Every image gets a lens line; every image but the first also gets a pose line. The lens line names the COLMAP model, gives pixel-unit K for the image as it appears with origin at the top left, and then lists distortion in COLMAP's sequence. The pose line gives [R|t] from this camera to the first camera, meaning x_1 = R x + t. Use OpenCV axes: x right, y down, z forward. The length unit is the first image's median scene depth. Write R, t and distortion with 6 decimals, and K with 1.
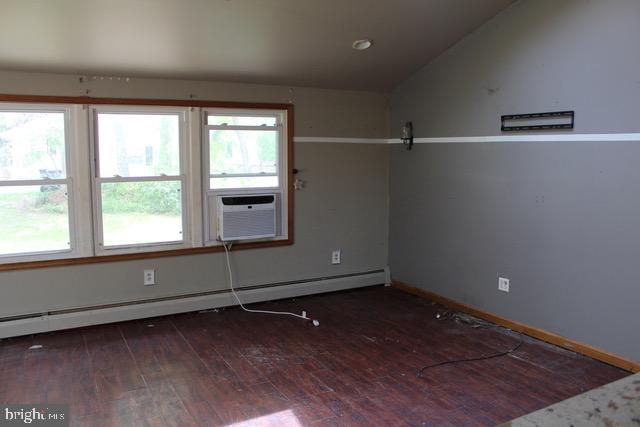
lens RADIAL K [[542.0, 0, 317.7], [0, 542.0, 212.1], [0, 0, 1]] dist [-0.116042, 0.044838]
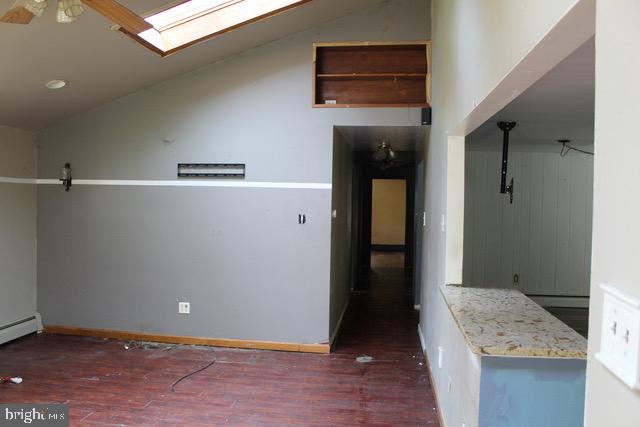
lens RADIAL K [[542.0, 0, 321.3], [0, 542.0, 215.9], [0, 0, 1]] dist [-0.116042, 0.044838]
pose [[0.584791, -0.012893, 0.811082, -0.437526], [0.069524, 0.996991, -0.034279, -0.003511], [-0.808199, 0.076435, 0.583928, 0.062072]]
